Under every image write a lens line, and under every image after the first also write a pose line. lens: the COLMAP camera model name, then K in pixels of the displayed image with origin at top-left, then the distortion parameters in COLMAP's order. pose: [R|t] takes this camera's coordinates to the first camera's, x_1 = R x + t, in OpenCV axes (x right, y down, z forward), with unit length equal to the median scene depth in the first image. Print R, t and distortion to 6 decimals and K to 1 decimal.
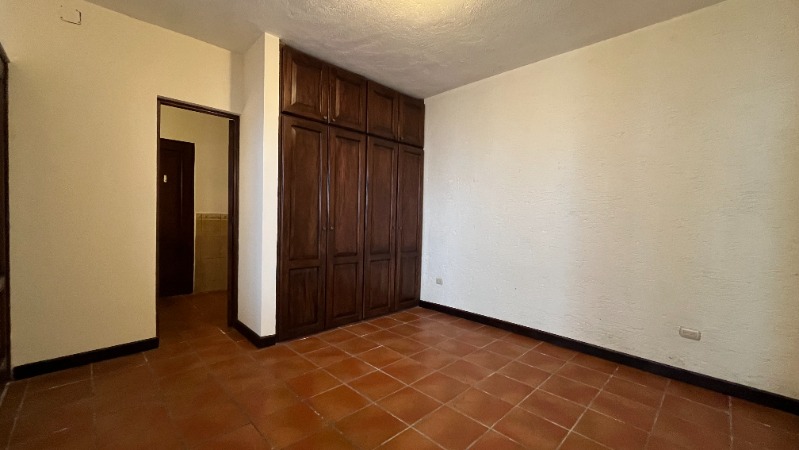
lens RADIAL K [[322.2, 0, 398.2], [0, 322.2, 225.8], [0, 0, 1]] dist [-0.005128, -0.000592]
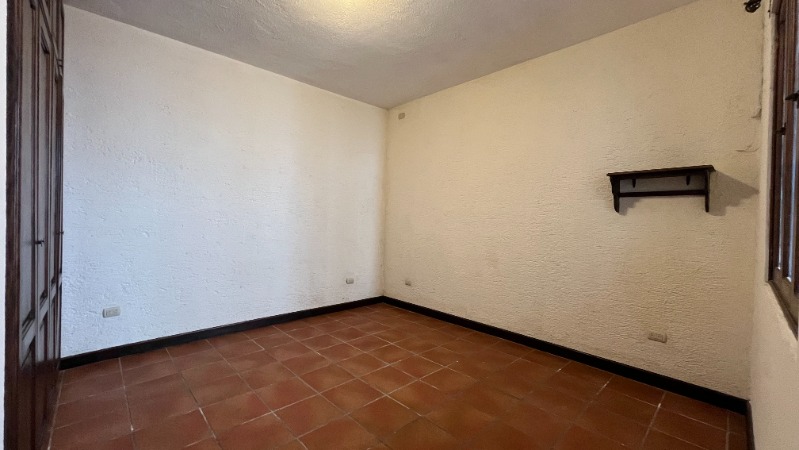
lens RADIAL K [[322.2, 0, 399.9], [0, 322.2, 222.7], [0, 0, 1]] dist [-0.005128, -0.000592]
pose [[0.007988, -0.028600, 0.999559, -0.823060], [0.007879, 0.999562, 0.028537, -0.032366], [-0.999937, 0.007648, 0.008210, 0.681008]]
